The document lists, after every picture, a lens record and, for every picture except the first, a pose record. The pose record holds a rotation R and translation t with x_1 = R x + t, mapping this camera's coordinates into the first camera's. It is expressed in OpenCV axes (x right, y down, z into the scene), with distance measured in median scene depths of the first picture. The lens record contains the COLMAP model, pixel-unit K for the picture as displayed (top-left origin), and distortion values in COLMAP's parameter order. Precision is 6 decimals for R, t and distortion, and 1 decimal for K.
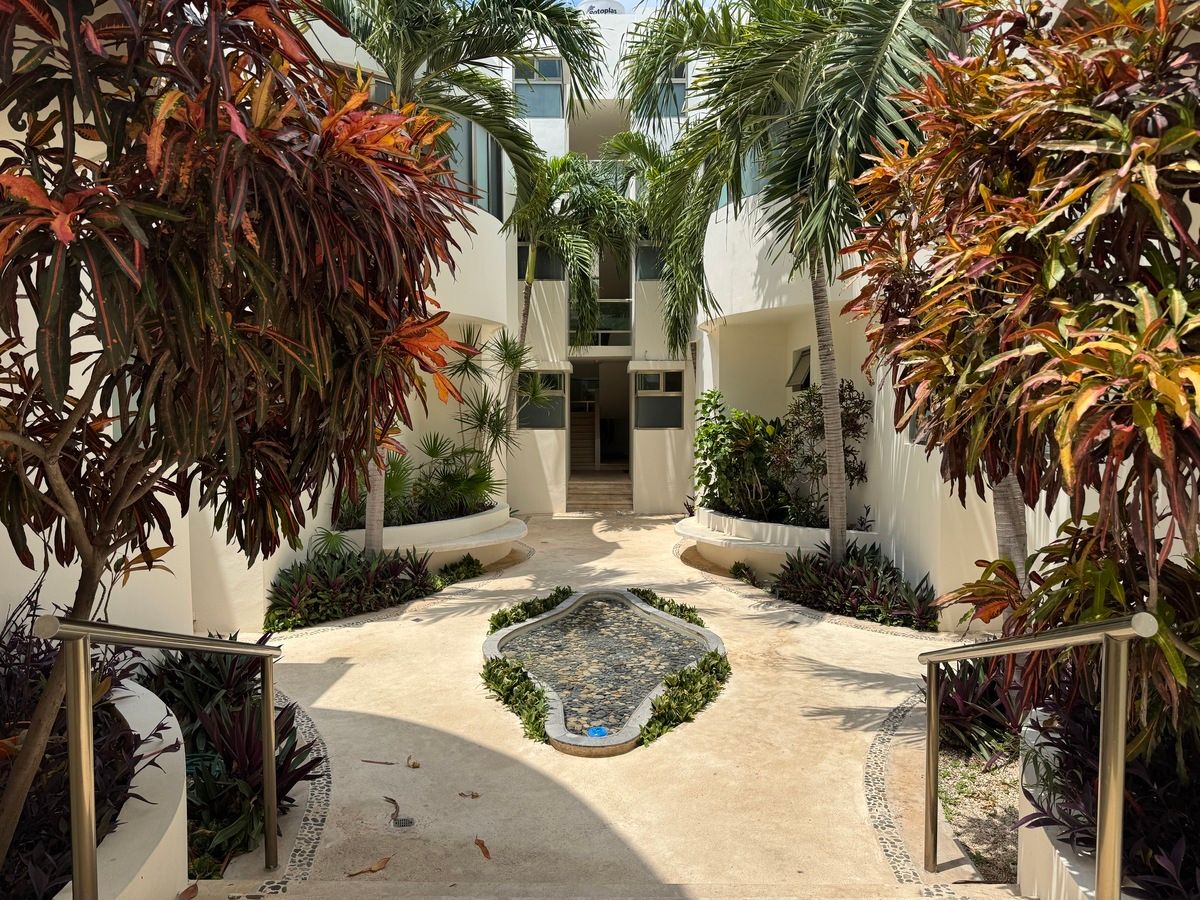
lens RADIAL K [[832.8, 0, 600.0], [0, 832.8, 450.0], [0, 0, 1]] dist [0.081079, -0.142658]
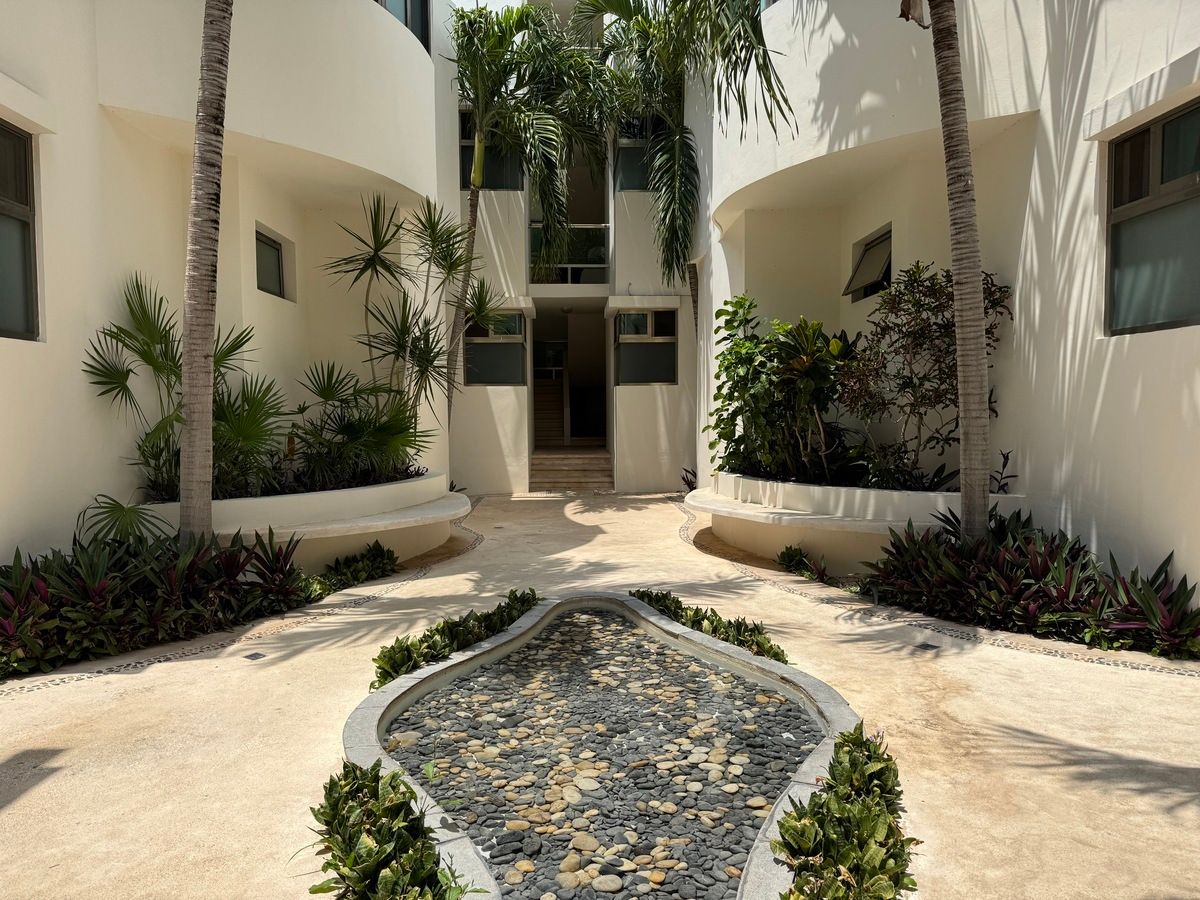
lens RADIAL K [[832.8, 0, 600.0], [0, 832.8, 450.0], [0, 0, 1]] dist [0.081079, -0.142658]
pose [[0.999060, -0.010532, 0.042056, -0.011115], [0.010426, 0.999942, 0.002758, 0.056023], [-0.042083, -0.002317, 0.999111, 0.359640]]
